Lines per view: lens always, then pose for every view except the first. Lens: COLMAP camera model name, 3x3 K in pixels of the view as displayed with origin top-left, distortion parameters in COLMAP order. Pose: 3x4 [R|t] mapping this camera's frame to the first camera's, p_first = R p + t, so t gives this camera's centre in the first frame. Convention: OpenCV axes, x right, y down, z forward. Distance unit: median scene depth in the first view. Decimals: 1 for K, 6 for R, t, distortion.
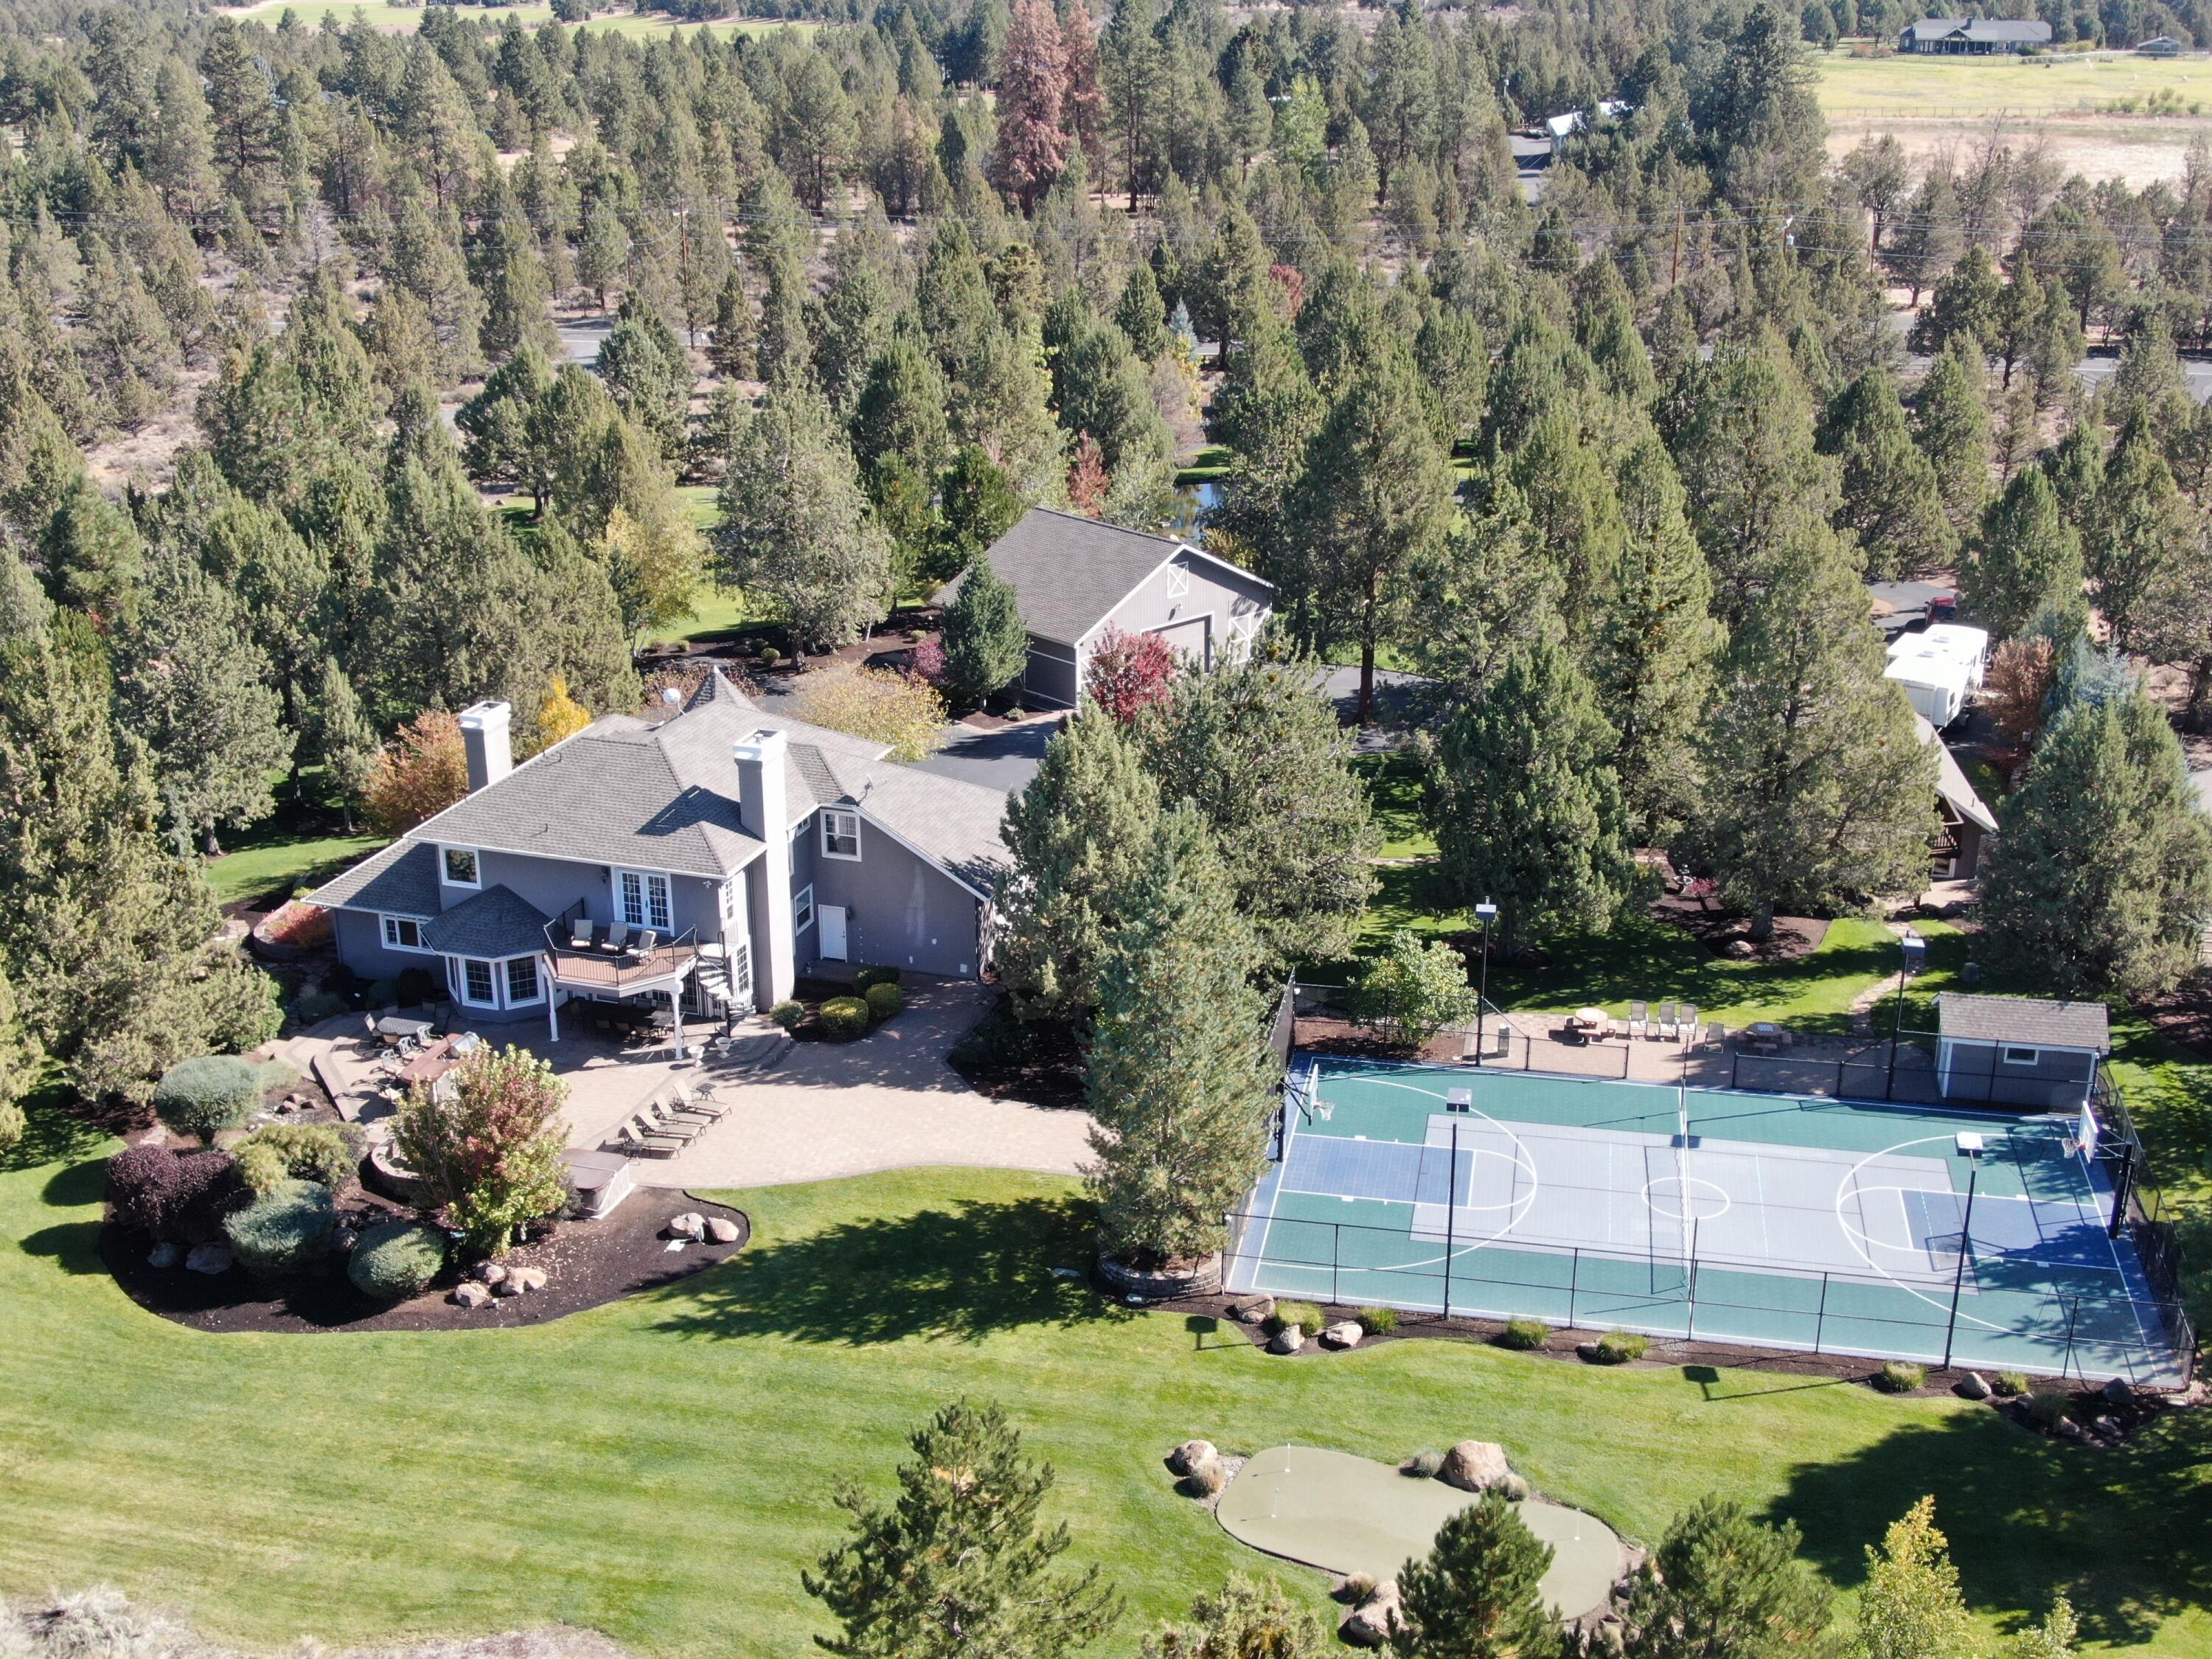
lens RADIAL K [[2532.0, 0, 1106.5], [0, 2532.0, 829.2], [0, 0, 1]] dist [0.001477, 0.000000]
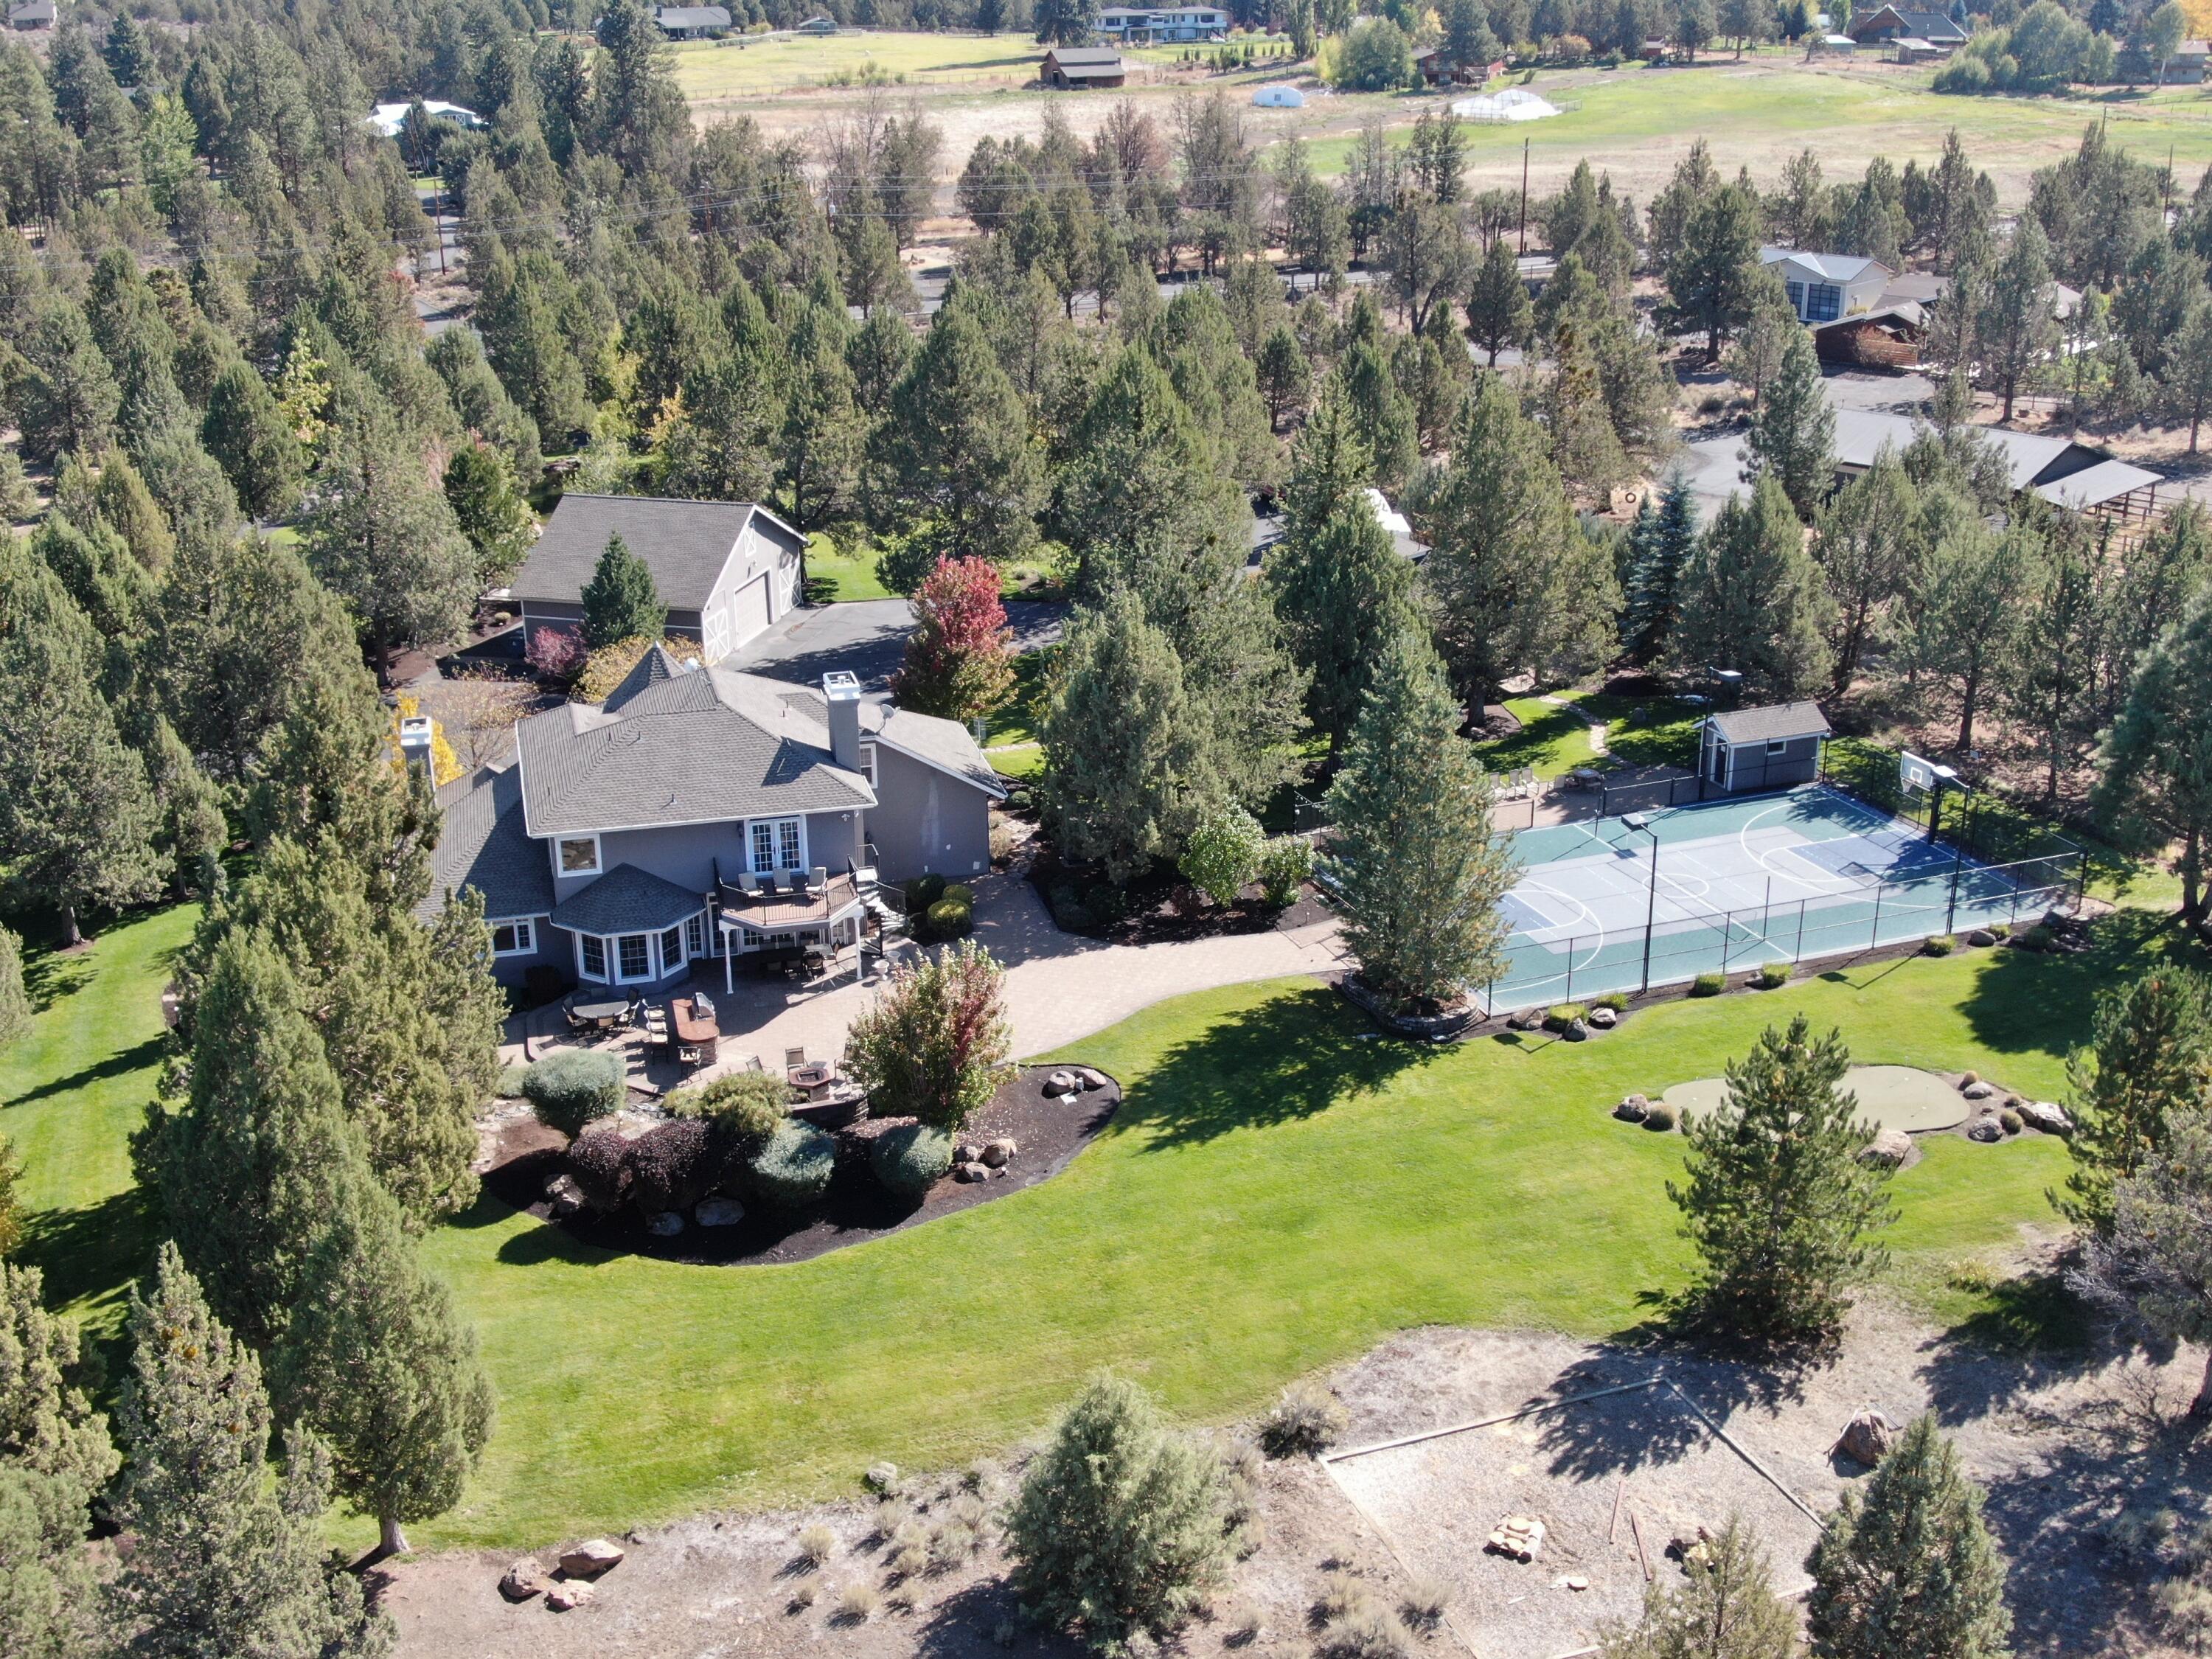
lens RADIAL K [[2532.0, 0, 1110.9], [0, 2532.0, 829.5], [0, 0, 1]] dist [0.001477, 0.000000]
pose [[0.853300, -0.196559, 0.482952, -0.594503], [0.196199, 0.979191, 0.051872, -0.006974], [-0.483098, 0.050493, 0.874109, -0.002440]]
